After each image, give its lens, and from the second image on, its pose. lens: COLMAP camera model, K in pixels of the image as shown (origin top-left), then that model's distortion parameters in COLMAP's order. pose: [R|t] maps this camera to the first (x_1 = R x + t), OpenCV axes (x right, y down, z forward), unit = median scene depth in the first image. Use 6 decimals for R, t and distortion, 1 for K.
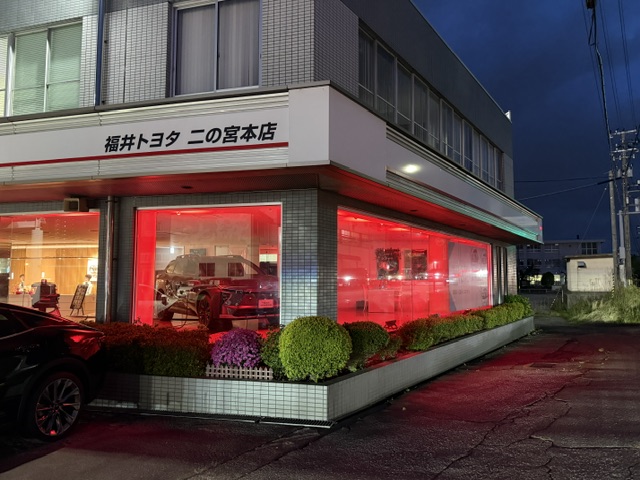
lens RADIAL K [[449.9, 0, 320.4], [0, 449.9, 240.2], [0, 0, 1]] dist [0.011462, -0.014113]
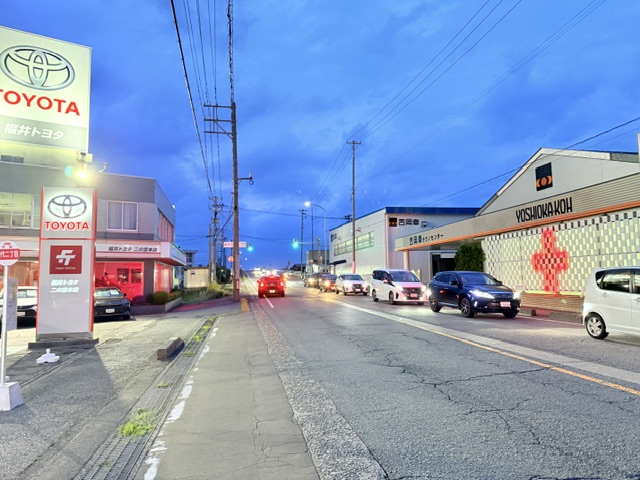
lens RADIAL K [[449.9, 0, 320.5], [0, 449.9, 237.5], [0, 0, 1]] dist [0.011462, -0.014113]
pose [[0.672450, 0.050754, 0.738400, -0.816489], [-0.040957, 0.998669, -0.031344, -0.100637], [-0.739008, -0.009165, 0.673634, -1.150286]]
